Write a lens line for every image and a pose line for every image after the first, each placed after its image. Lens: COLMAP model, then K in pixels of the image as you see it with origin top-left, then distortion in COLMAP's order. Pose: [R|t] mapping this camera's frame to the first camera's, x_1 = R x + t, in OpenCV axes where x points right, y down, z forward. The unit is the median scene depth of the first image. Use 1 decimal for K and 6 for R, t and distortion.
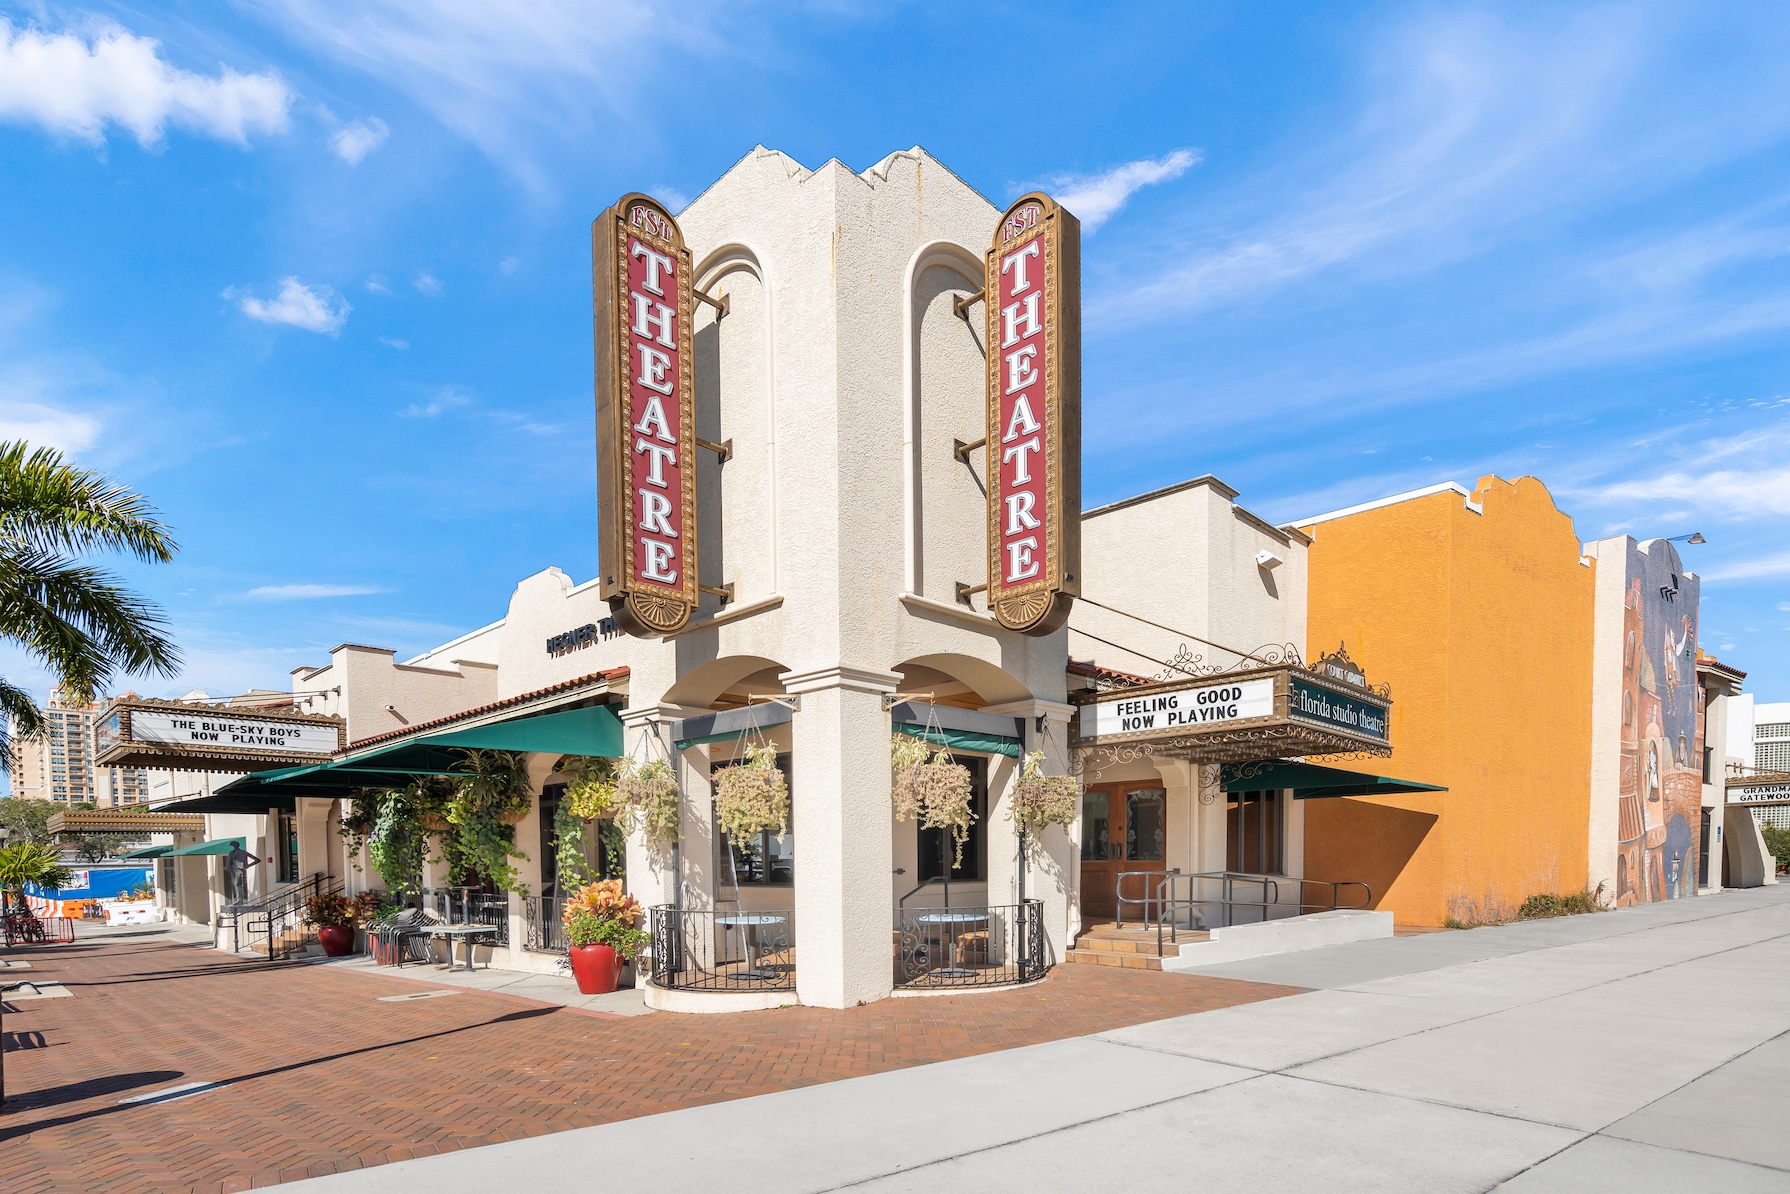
lens RADIAL K [[805.5, 0, 895.0], [0, 805.5, 597.0], [0, 0, 1]] dist [-0.006568, 0.004263]
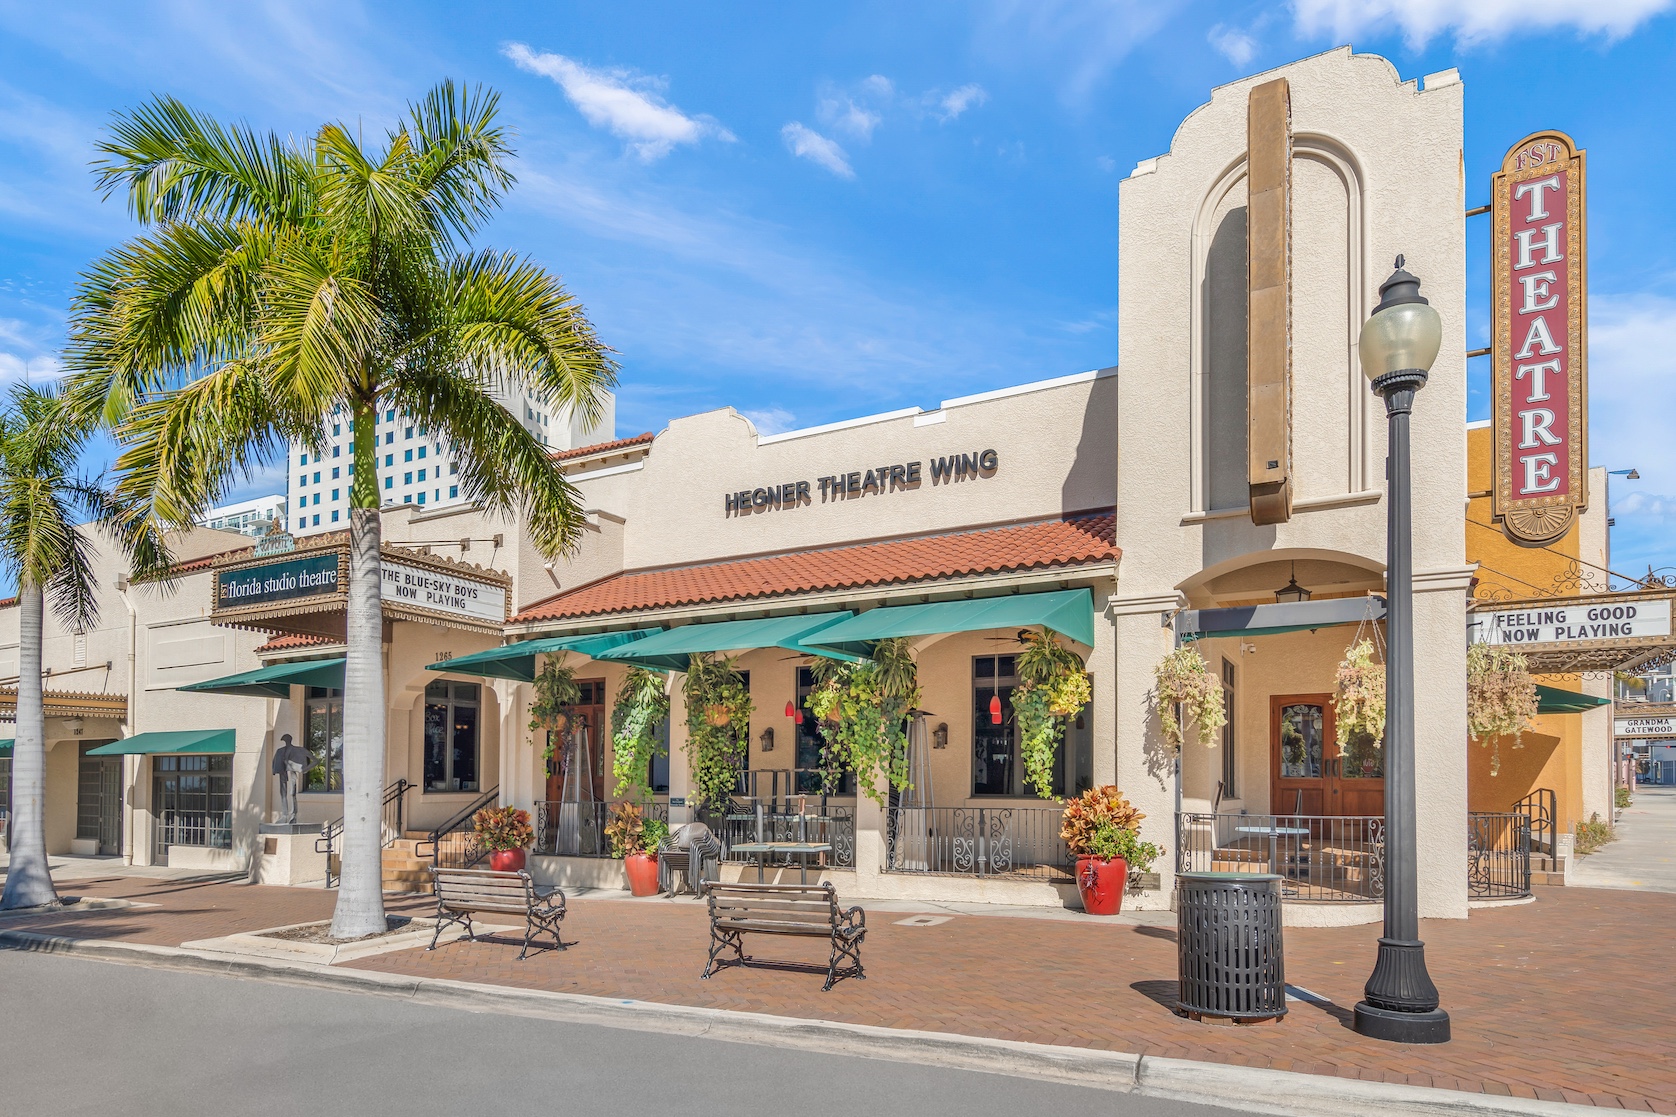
lens RADIAL K [[992.0, 0, 838.4], [0, 992.0, 382.8], [0, 0, 1]] dist [-0.003391, -0.000237]
pose [[0.968813, 0.105321, 0.224295, -0.922205], [-0.088978, 0.992670, -0.081792, 0.020418], [-0.231265, 0.059283, 0.971083, -0.037066]]
